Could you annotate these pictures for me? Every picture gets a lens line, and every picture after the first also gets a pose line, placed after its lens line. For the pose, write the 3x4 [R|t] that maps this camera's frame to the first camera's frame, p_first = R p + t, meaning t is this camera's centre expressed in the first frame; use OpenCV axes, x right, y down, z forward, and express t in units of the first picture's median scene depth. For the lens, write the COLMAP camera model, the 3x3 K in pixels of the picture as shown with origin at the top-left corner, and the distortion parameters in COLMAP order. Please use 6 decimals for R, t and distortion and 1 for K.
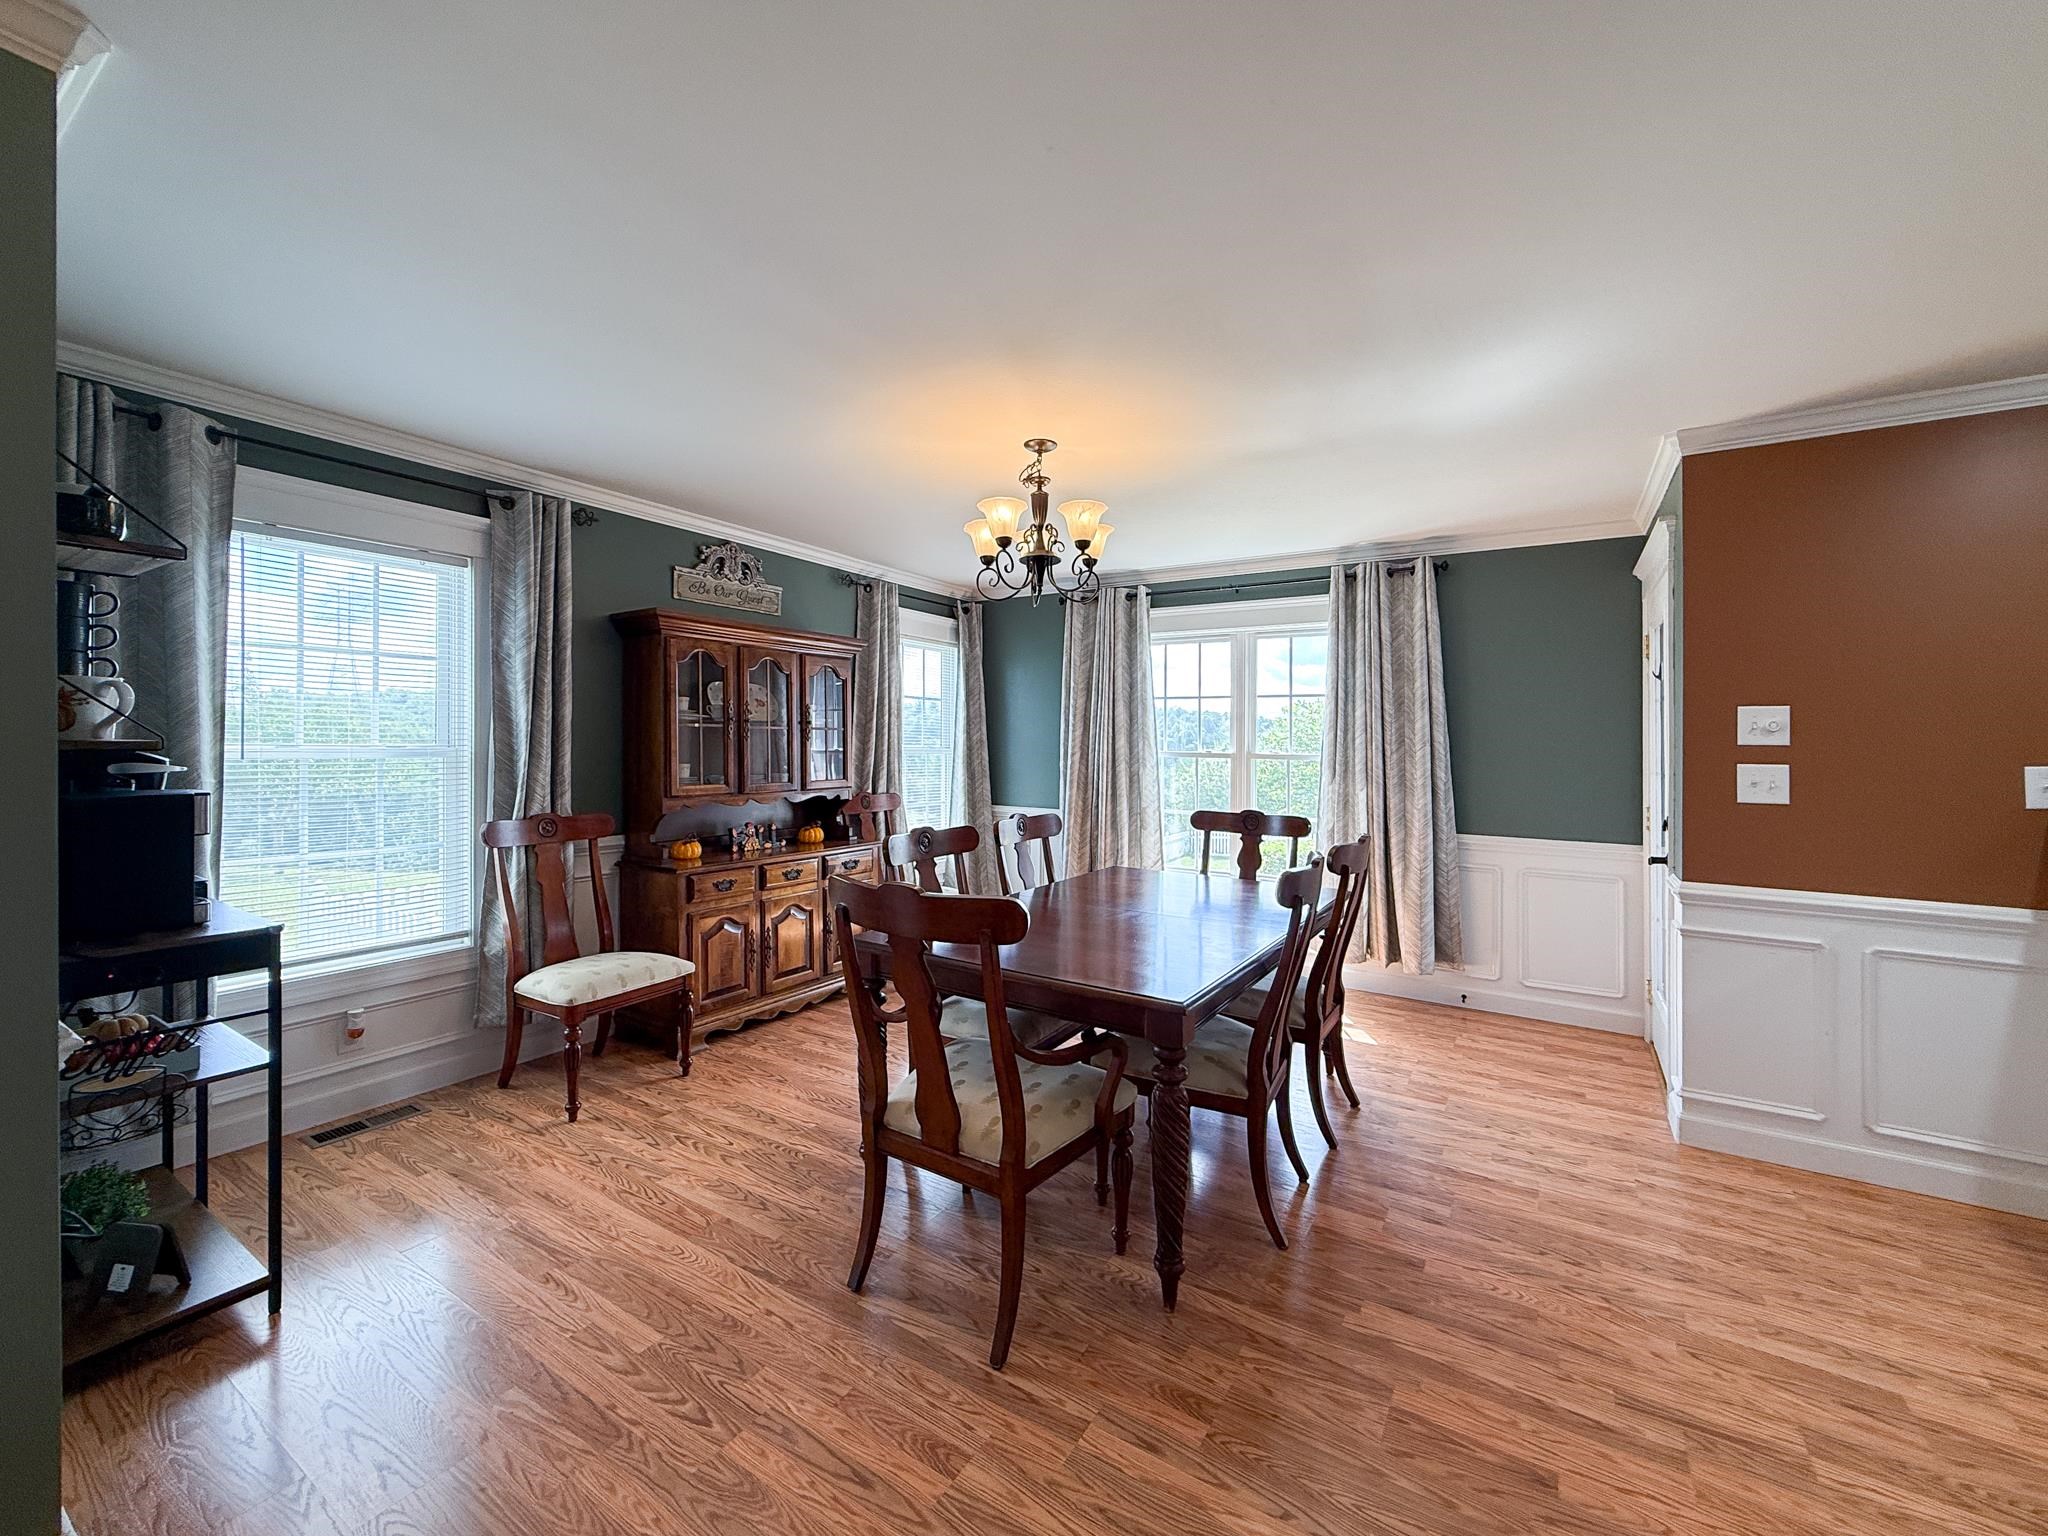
lens RADIAL K [[828.0, 0, 1029.6], [0, 828.0, 735.8], [0, 0, 1]] dist [-0.000919, -0.000225]
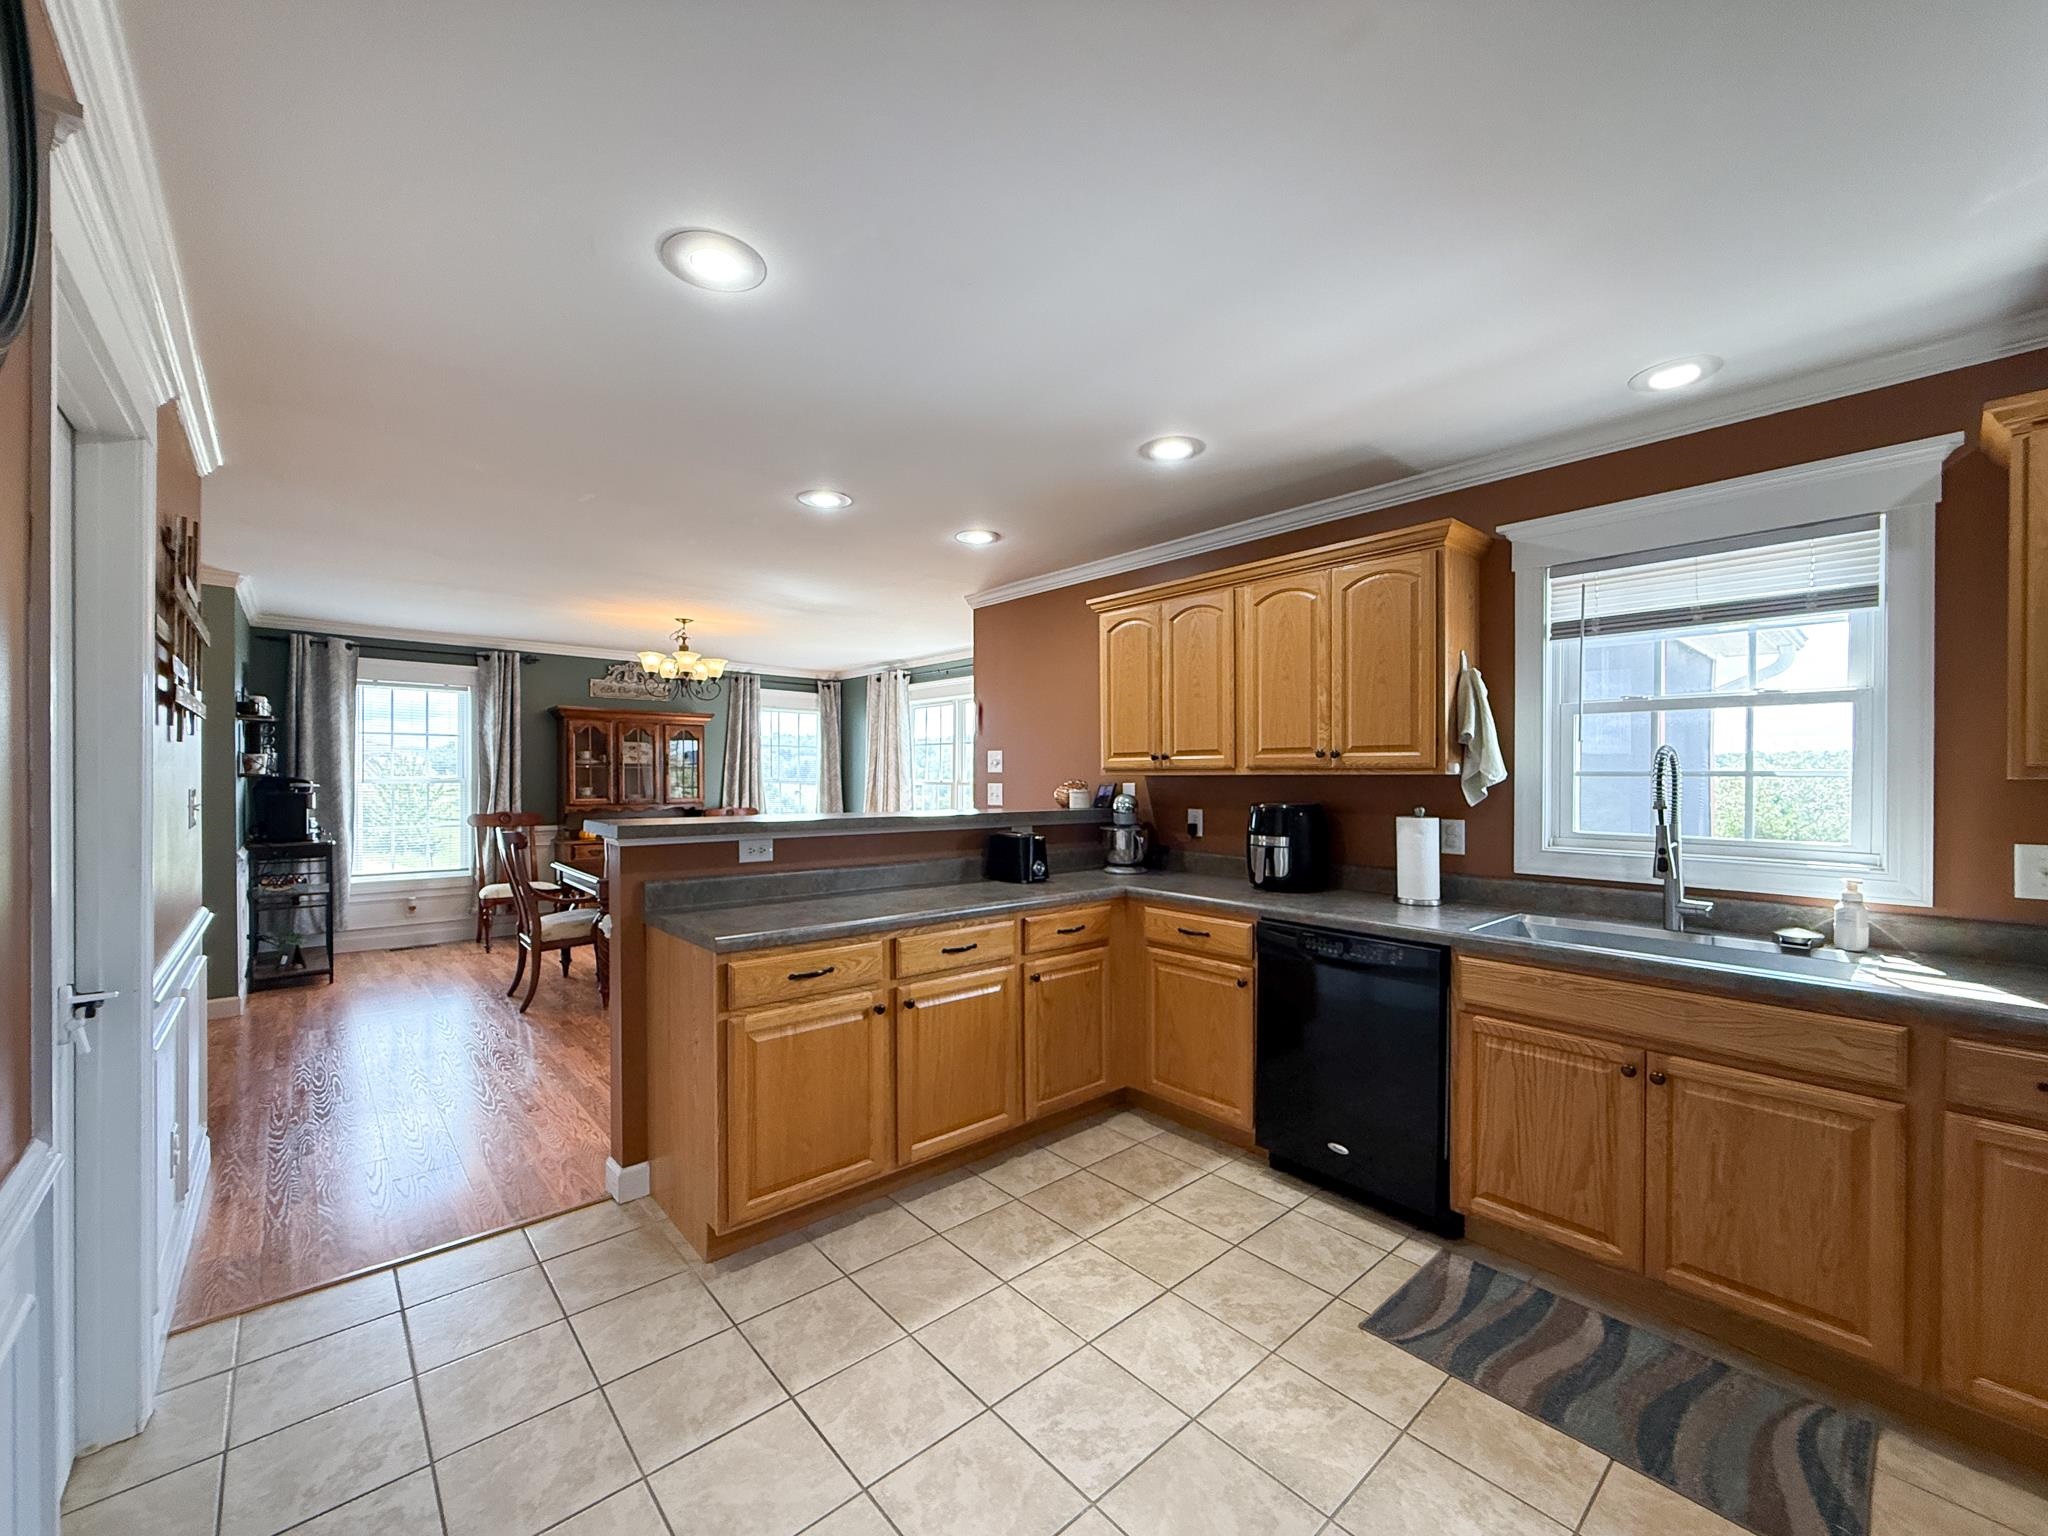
lens RADIAL K [[823.8, 0, 1017.8], [0, 823.8, 775.5], [0, 0, 1]] dist [0.001295, 0.000287]
pose [[0.958362, -0.005932, -0.285493, 1.181197], [0.006581, 0.999977, 0.001316, 0.012654], [0.285479, -0.003140, 0.958380, -0.558727]]
